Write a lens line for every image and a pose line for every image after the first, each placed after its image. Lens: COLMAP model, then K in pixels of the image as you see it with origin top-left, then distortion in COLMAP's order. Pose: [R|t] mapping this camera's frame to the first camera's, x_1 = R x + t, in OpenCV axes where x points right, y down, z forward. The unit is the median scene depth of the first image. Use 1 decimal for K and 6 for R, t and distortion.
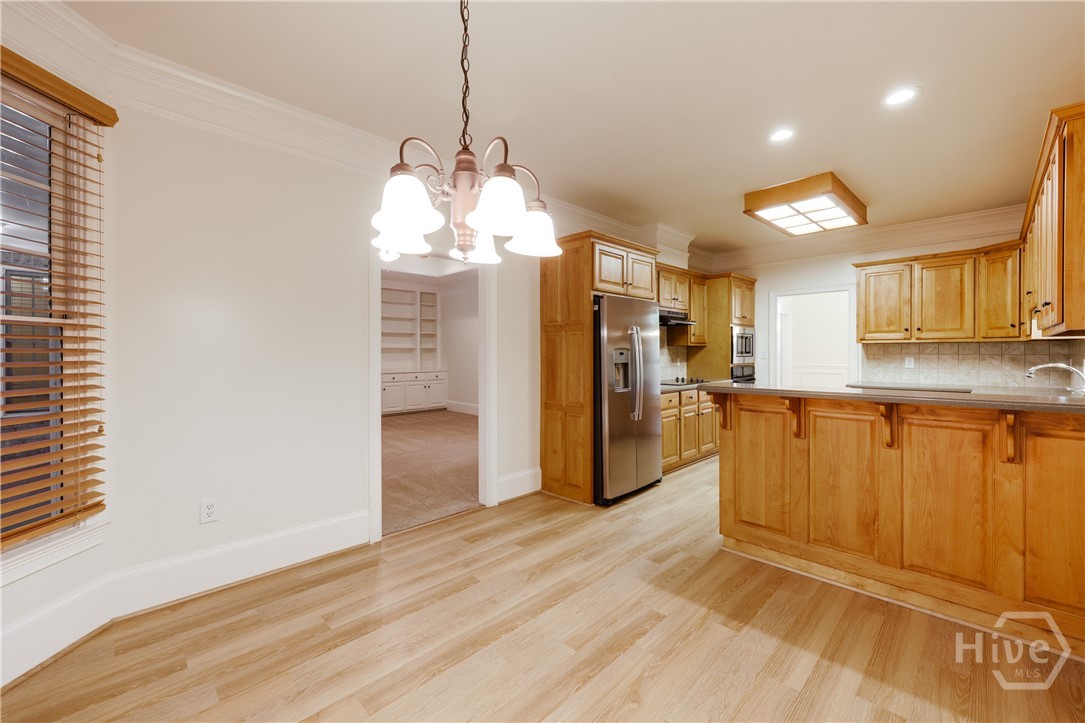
lens RADIAL K [[443.7, 0, 535.0], [0, 443.7, 354.7], [0, 0, 1]] dist [0.000625, 0.000161]
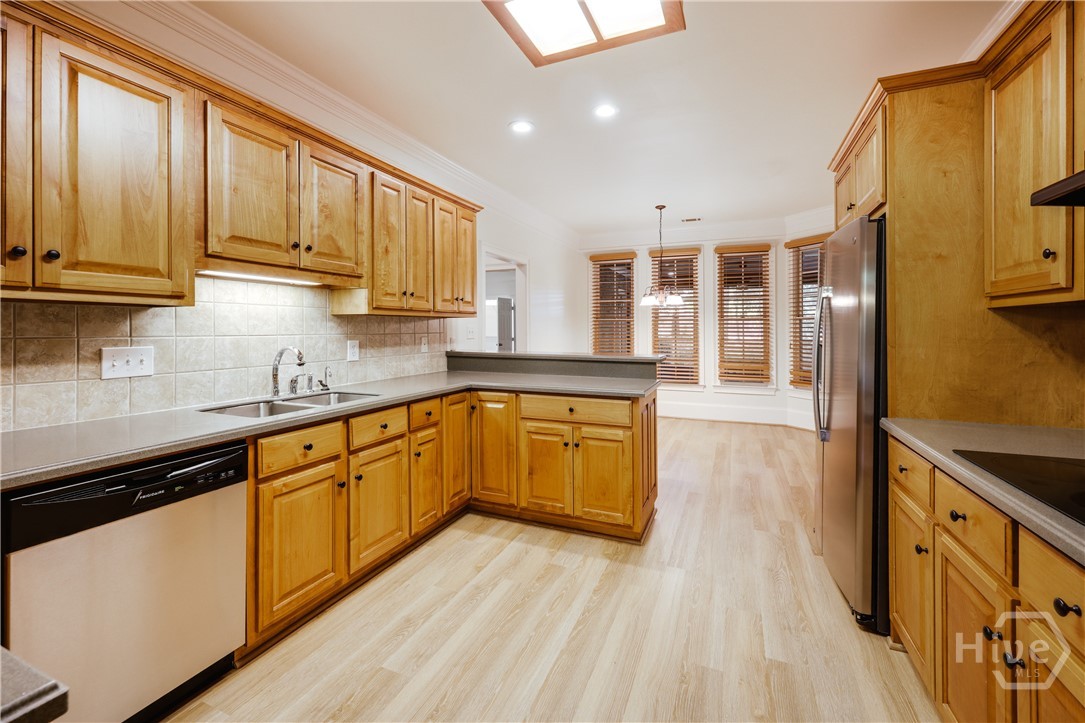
lens RADIAL K [[444.4, 0, 548.5], [0, 444.4, 327.8], [0, 0, 1]] dist [0.000927, 0.000162]
pose [[-0.922267, 0.005240, -0.386517, 0.900542], [0.004527, 0.999986, 0.002754, -0.007739], [0.386526, 0.000790, -0.922278, 1.585735]]
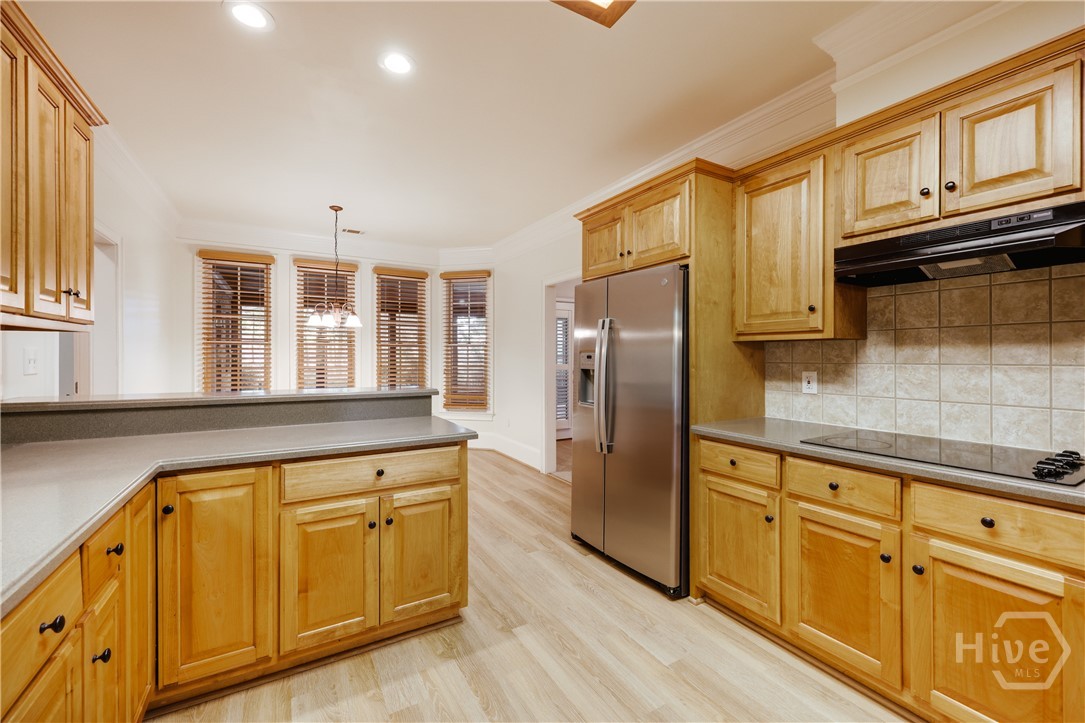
lens RADIAL K [[443.7, 0, 535.0], [0, 443.7, 354.7], [0, 0, 1]] dist [0.000625, 0.000161]
pose [[-0.249615, 0.004255, -0.968336, 1.034102], [-0.002981, 0.999982, 0.005162, -0.007245], [0.968341, 0.004175, -0.249598, 1.196418]]
